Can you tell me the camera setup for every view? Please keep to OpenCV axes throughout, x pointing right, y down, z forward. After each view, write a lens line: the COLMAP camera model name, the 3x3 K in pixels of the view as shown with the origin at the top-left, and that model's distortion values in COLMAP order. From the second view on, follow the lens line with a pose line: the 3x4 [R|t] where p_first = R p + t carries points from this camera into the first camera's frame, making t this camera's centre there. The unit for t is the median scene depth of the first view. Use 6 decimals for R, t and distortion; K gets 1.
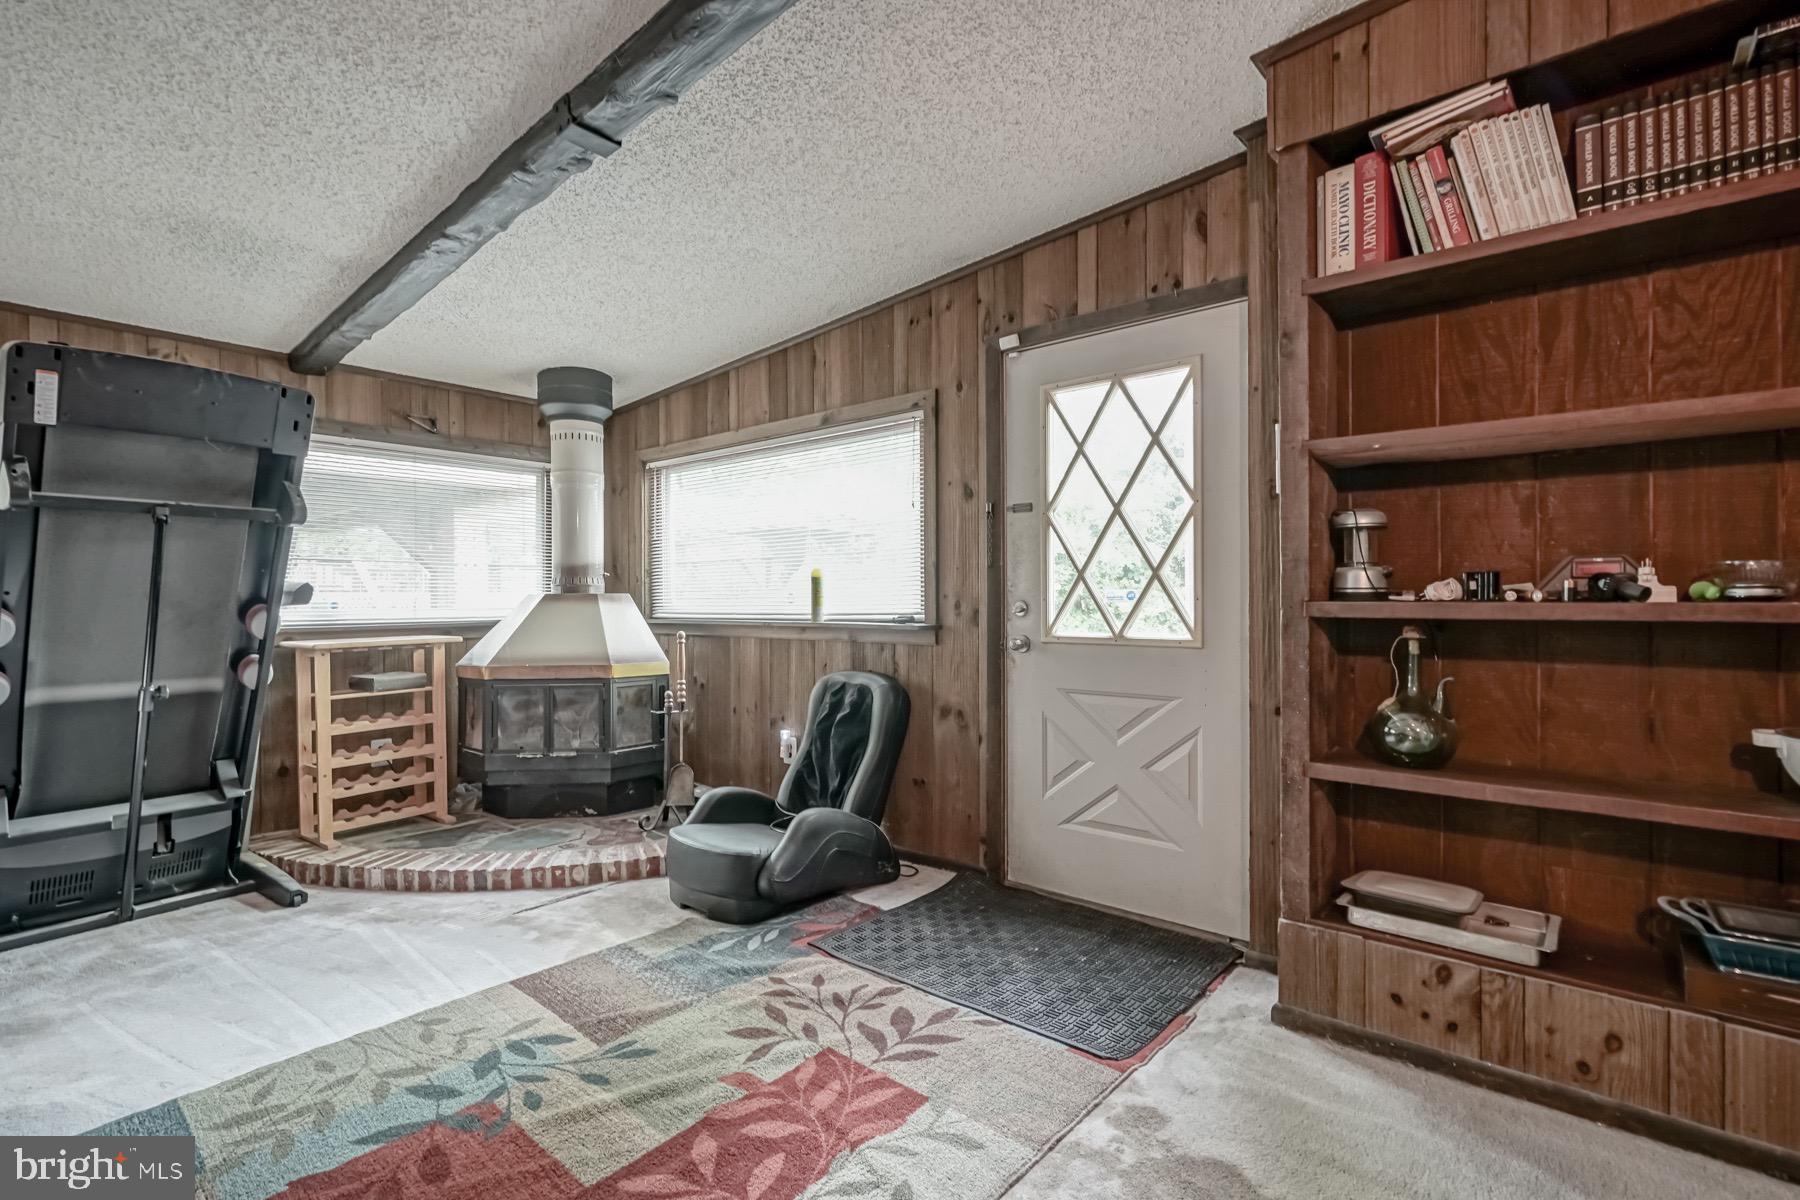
lens RADIAL K [[835.6, 0, 886.2], [0, 835.6, 598.9], [0, 0, 1]] dist [-0.001379, 0.000063]
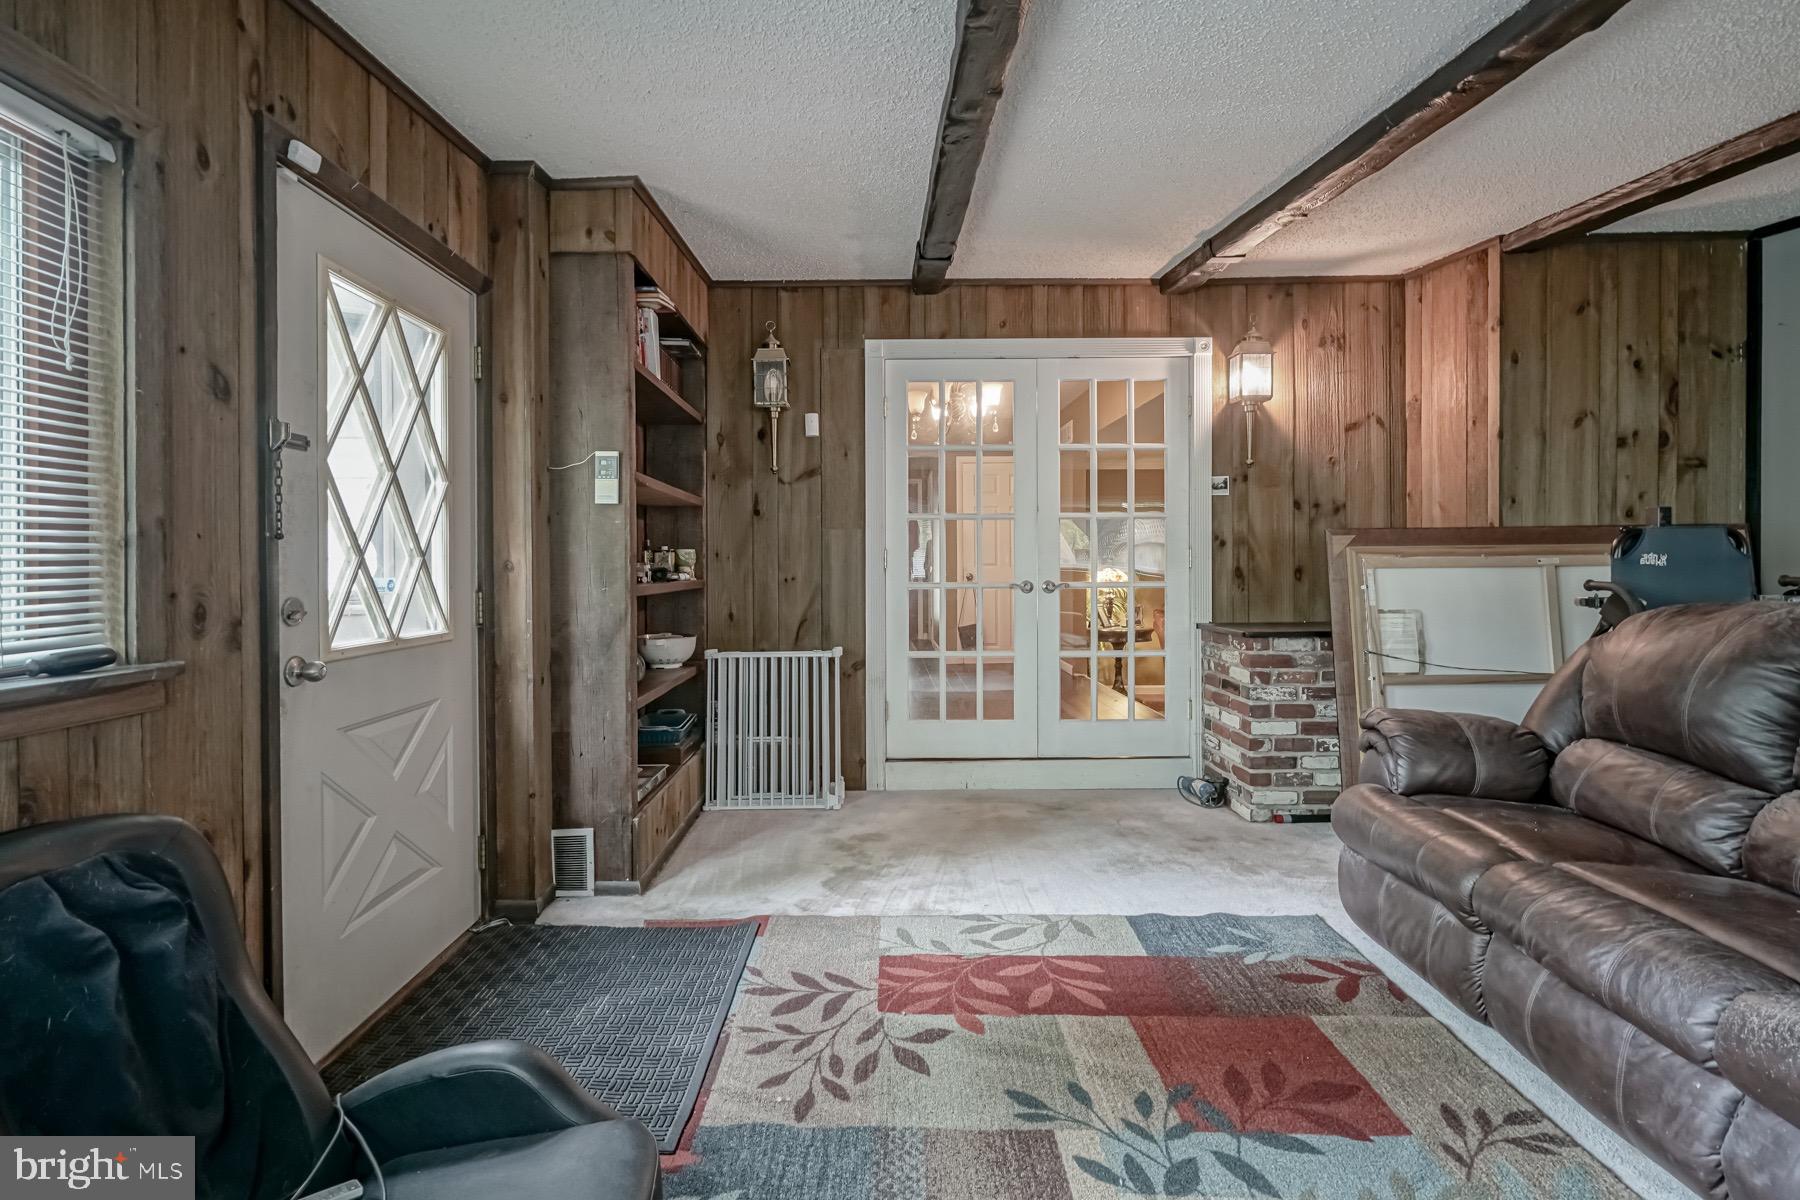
lens RADIAL K [[827.7, 0, 883.9], [0, 827.7, 562.7], [0, 0, 1]] dist [-0.001901, -0.000247]
pose [[-0.654802, 0.008282, 0.755755, -0.835103], [0.011175, 0.999937, -0.001276, -0.026436], [-0.755718, 0.007610, -0.654853, 1.617221]]
